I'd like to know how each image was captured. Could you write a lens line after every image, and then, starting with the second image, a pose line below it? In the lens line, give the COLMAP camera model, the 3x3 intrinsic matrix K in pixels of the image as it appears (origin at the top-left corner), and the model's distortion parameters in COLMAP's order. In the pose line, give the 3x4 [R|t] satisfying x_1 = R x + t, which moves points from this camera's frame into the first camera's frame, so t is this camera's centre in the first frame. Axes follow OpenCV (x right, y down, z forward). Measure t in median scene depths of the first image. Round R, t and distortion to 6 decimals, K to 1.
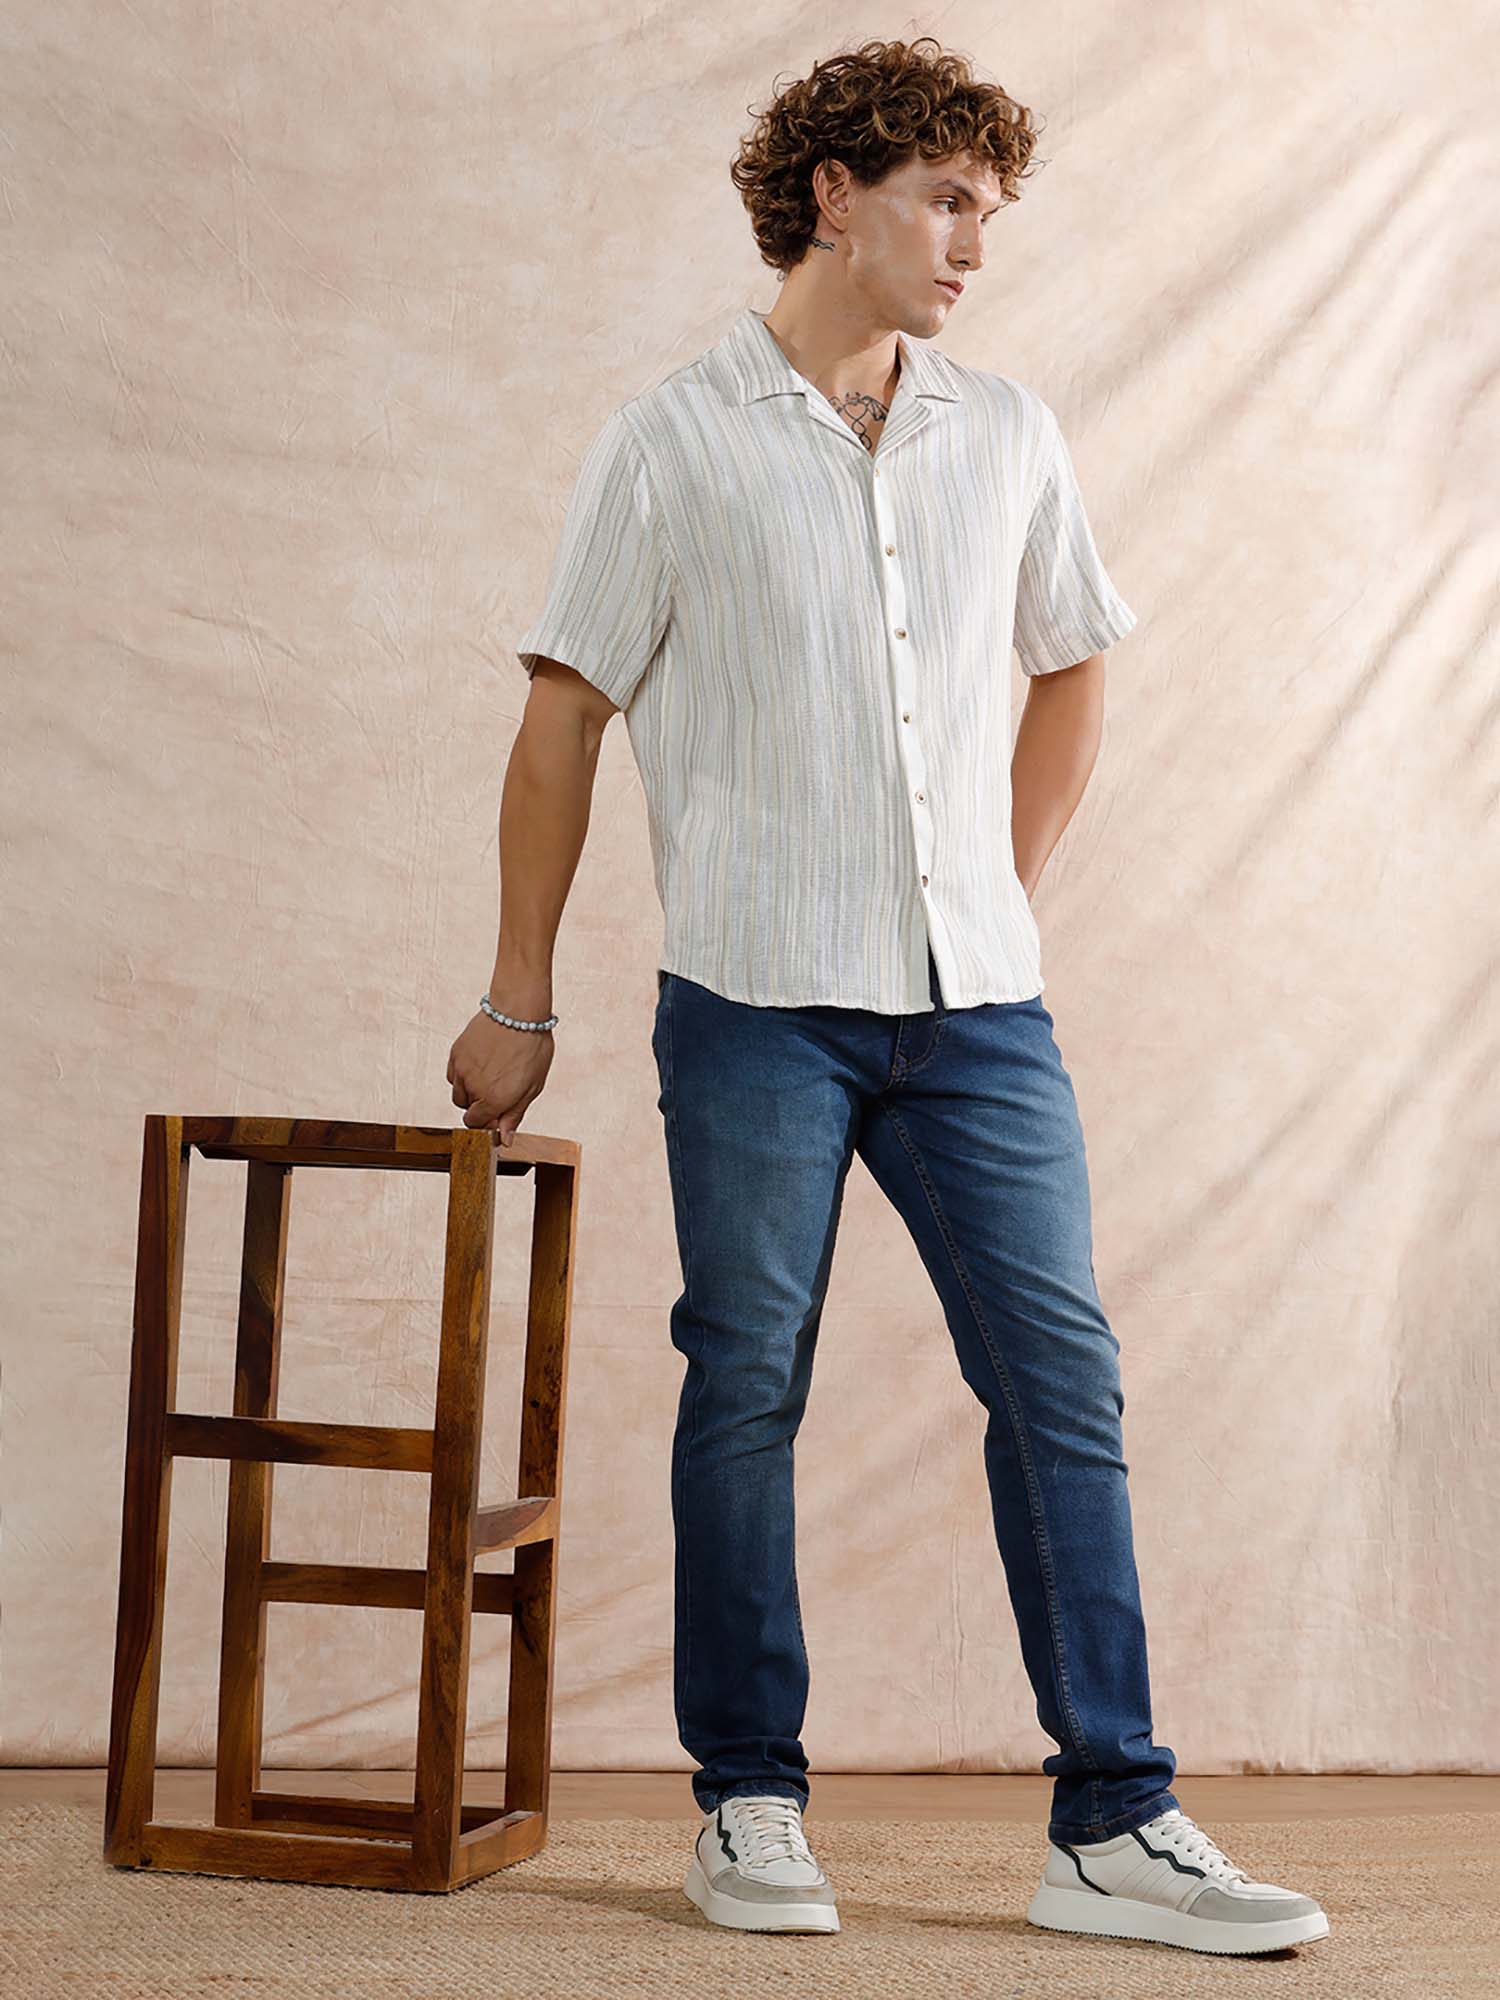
lens RADIAL K [[4011.3, 0, 750.0], [0, 4011.3, 1000.0], [0, 0, 1]] dist [-0.265822, 2.144021]
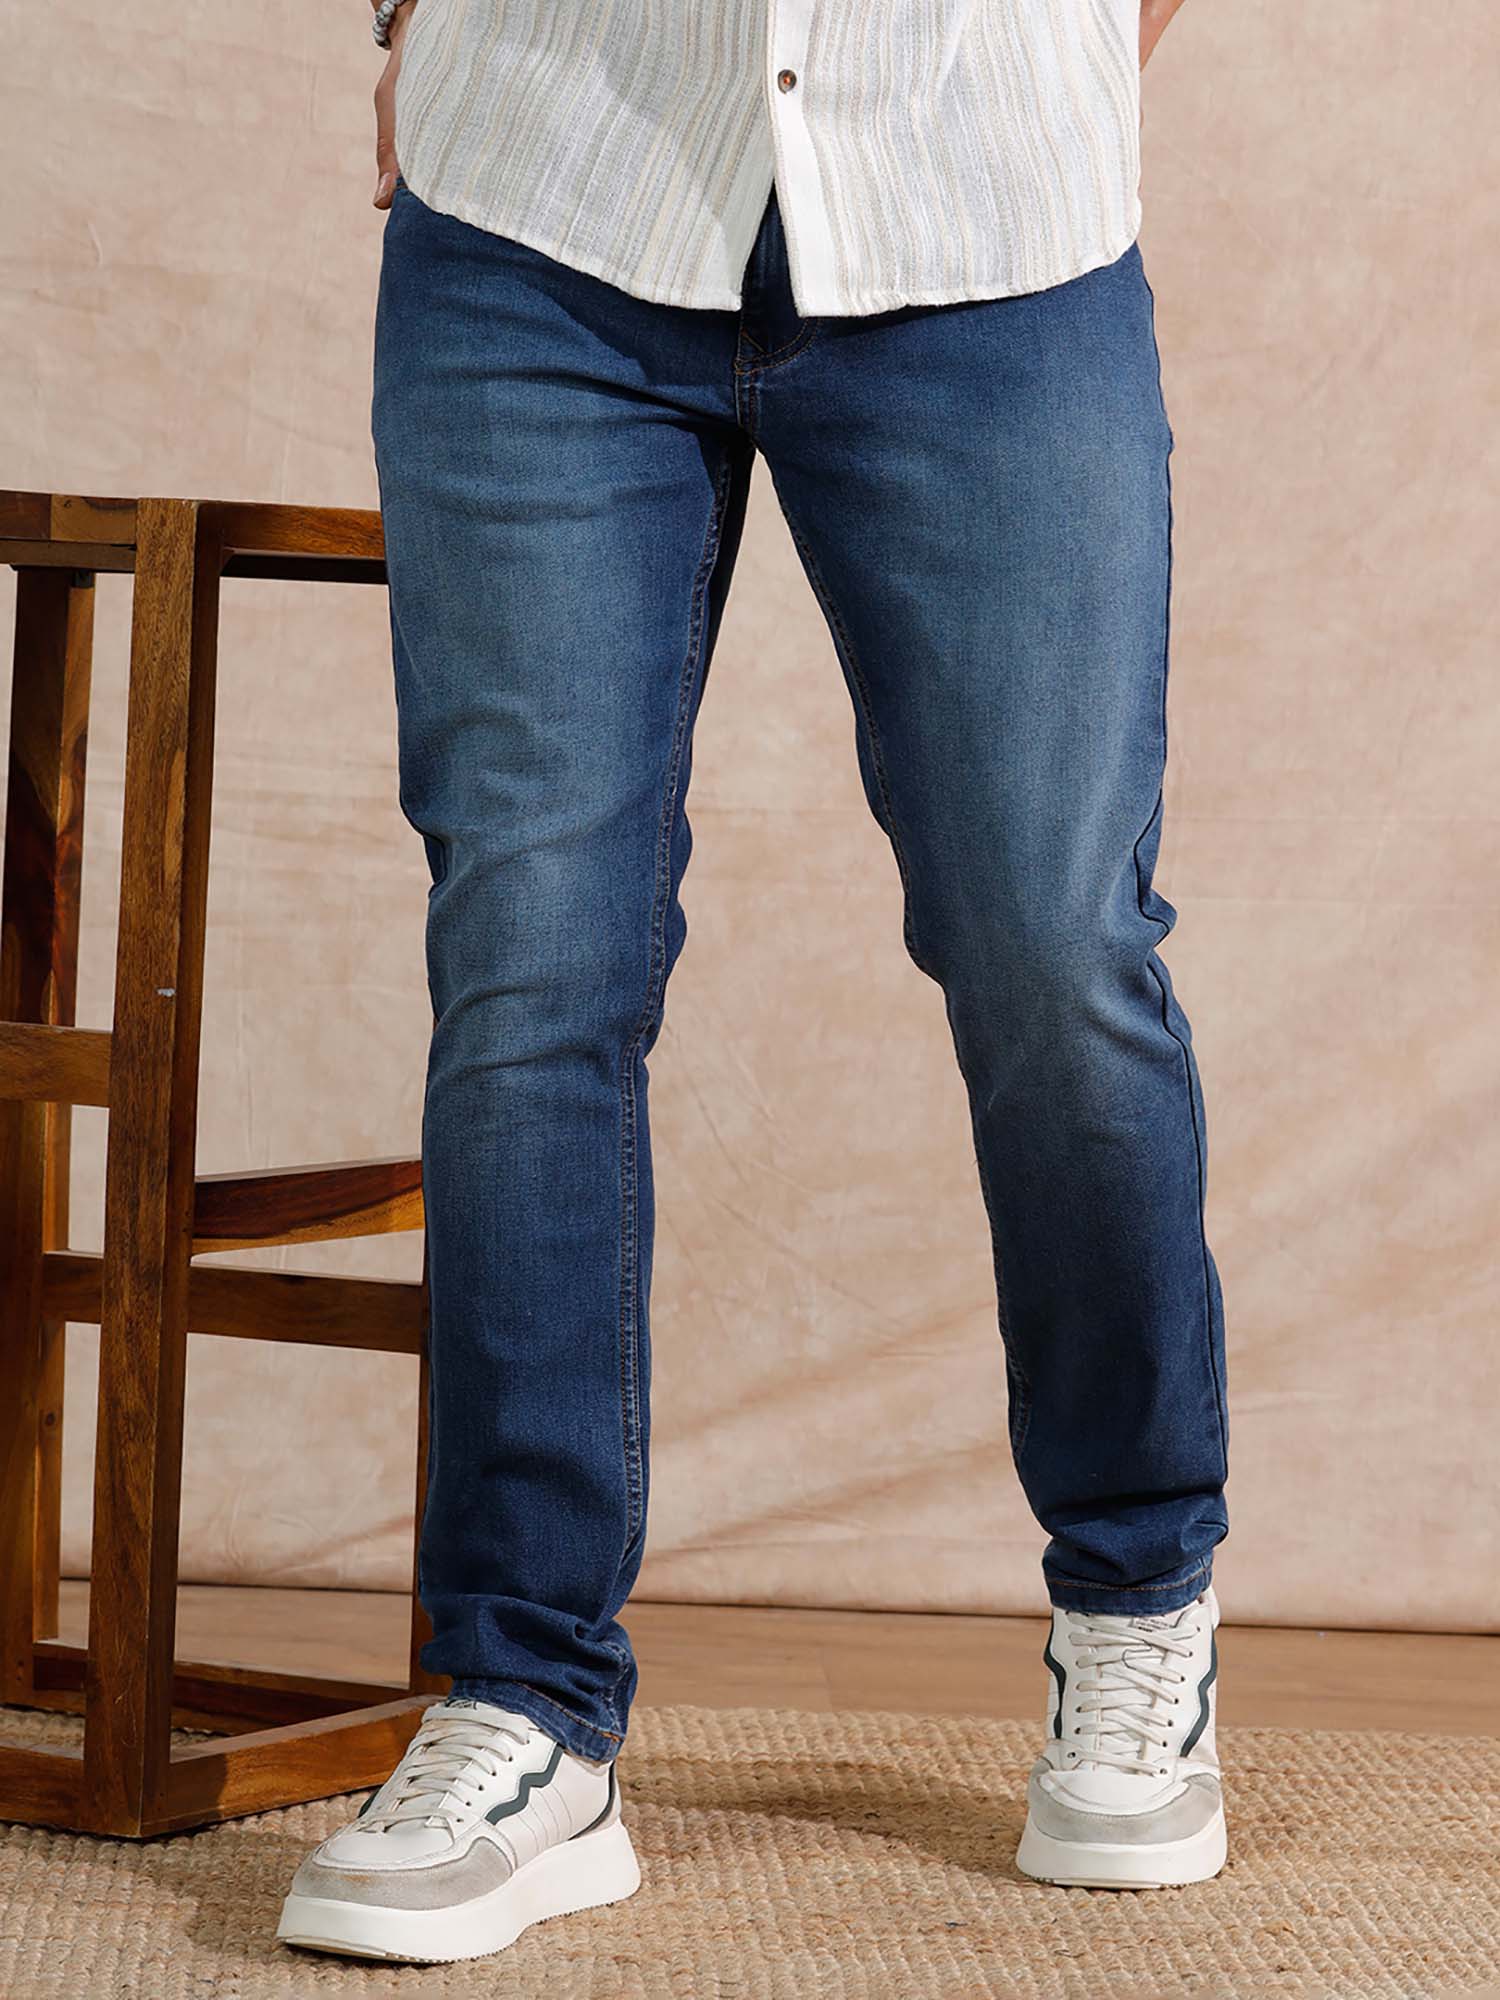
lens RADIAL K [[6141.6, 0, 750.0], [0, 6141.6, 1000.0], [0, 0, 1]] dist [-0.141722, 1.517061]
pose [[0.962457, 0.012911, -0.271126, 0.184381], [0.015910, 0.994467, 0.103834, 0.010615], [0.270967, -0.104249, 0.956927, 0.144891]]
